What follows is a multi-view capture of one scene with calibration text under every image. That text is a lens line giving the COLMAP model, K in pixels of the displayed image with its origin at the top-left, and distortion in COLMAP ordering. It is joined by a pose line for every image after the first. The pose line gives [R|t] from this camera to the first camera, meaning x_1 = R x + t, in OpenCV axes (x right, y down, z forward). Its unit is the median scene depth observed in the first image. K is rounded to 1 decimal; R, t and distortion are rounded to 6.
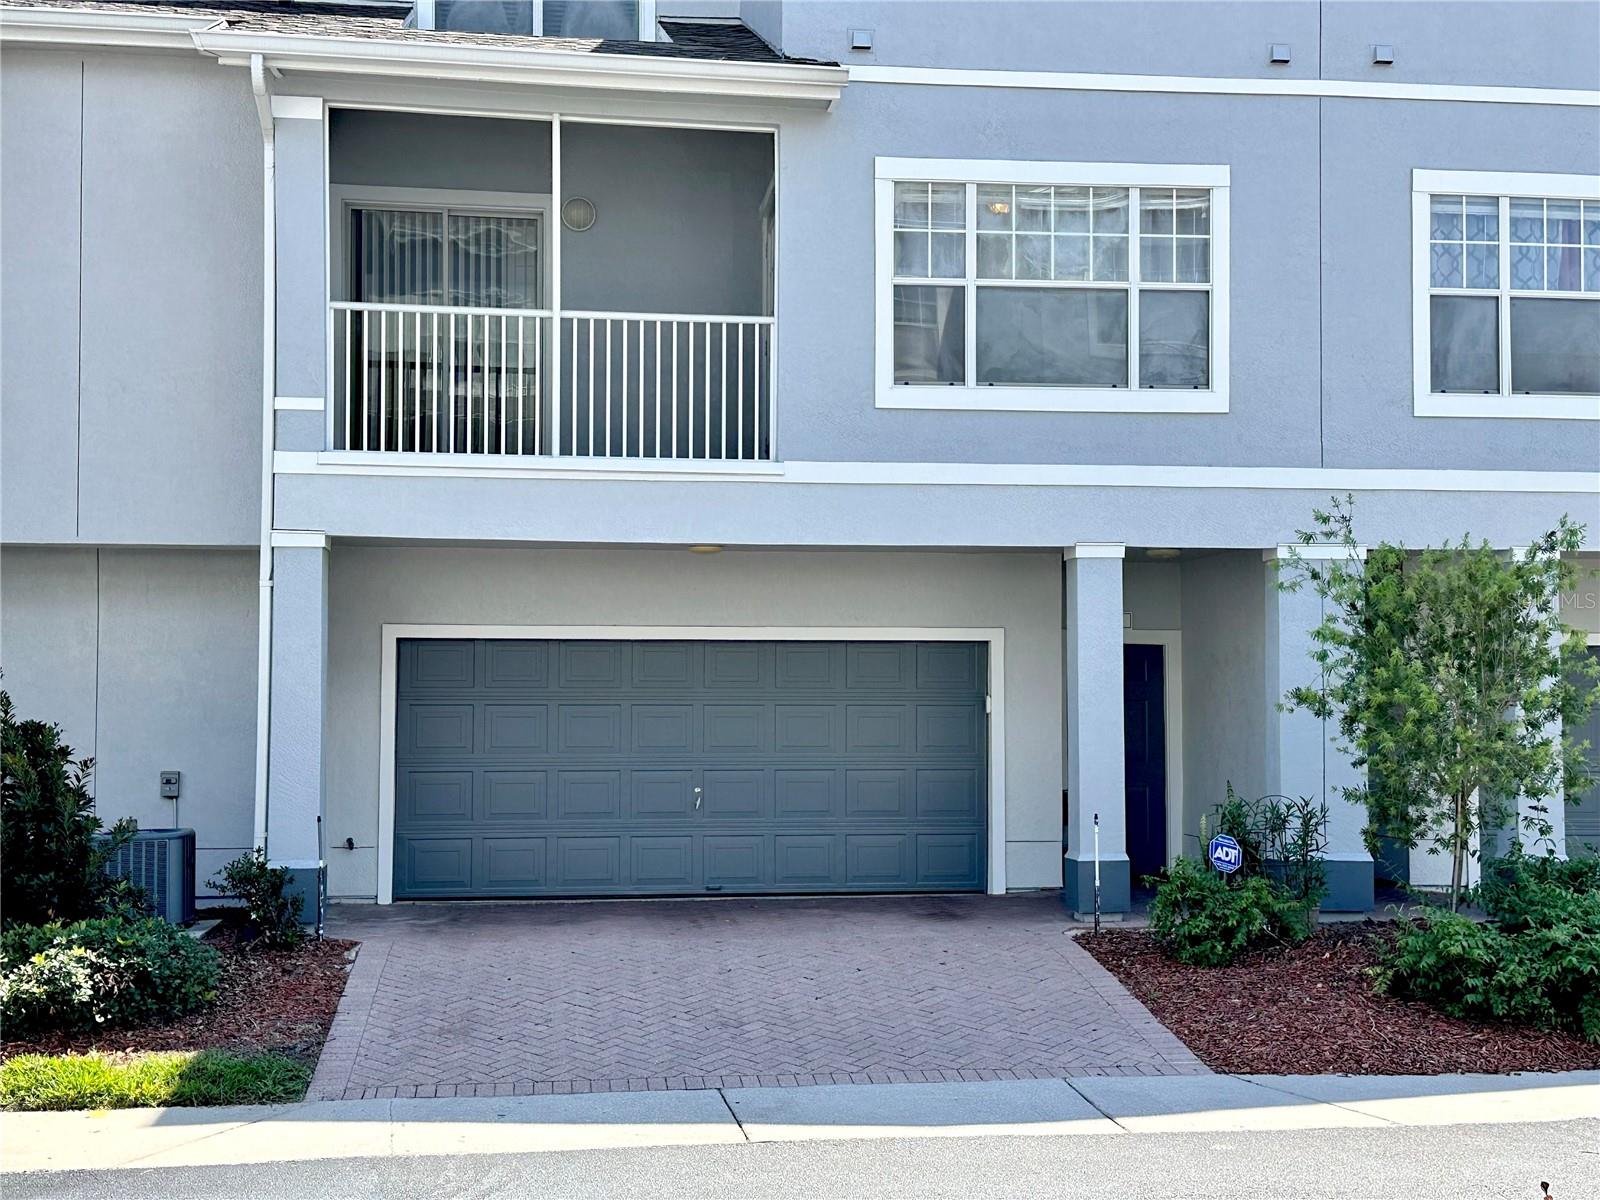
lens RADIAL K [[2057.5, 0, 805.1], [0, 2057.5, 612.3], [0, 0, 1]] dist [0.223259, -0.447456]
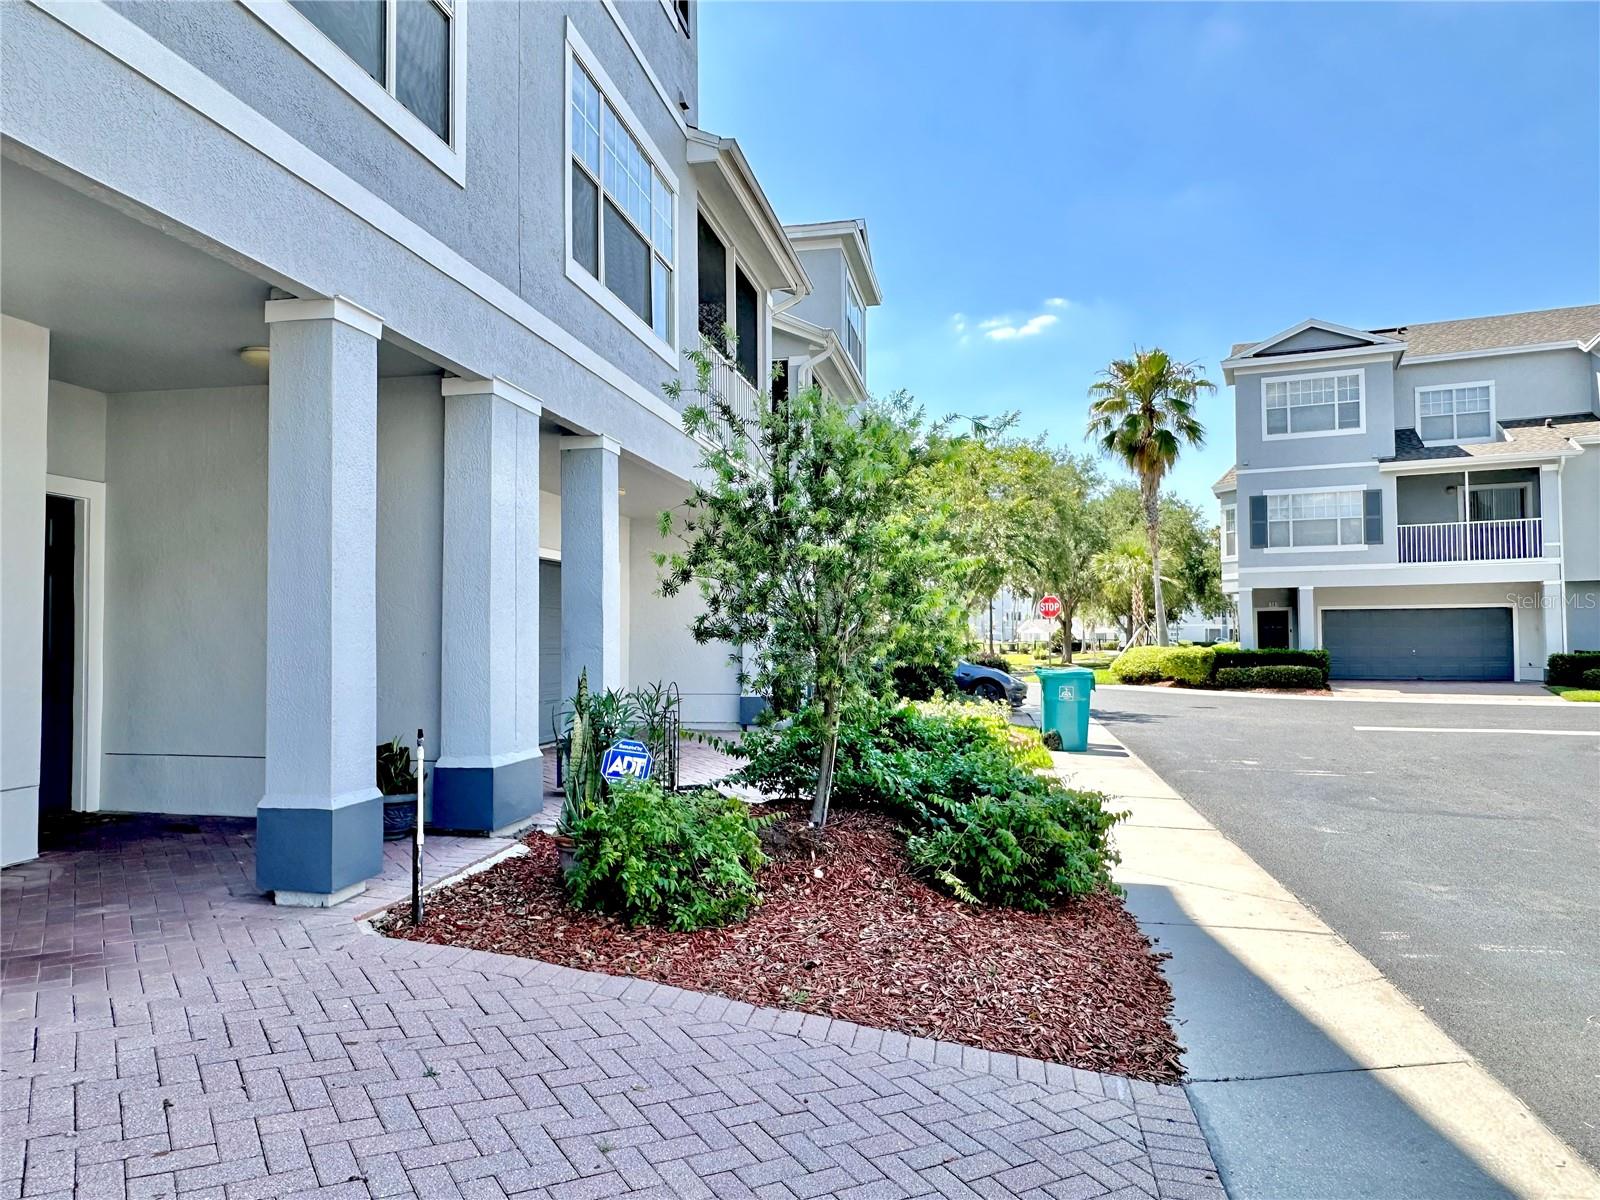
lens RADIAL K [[1042.7, 0, 800.0], [0, 1042.7, 600.0], [0, 0, 1]] dist [-0.002940, -0.001560]
pose [[0.314745, 0.030488, 0.948687, -0.121367], [-0.039864, 0.999027, -0.018880, 0.059735], [-0.948339, -0.031876, 0.315654, 0.790604]]
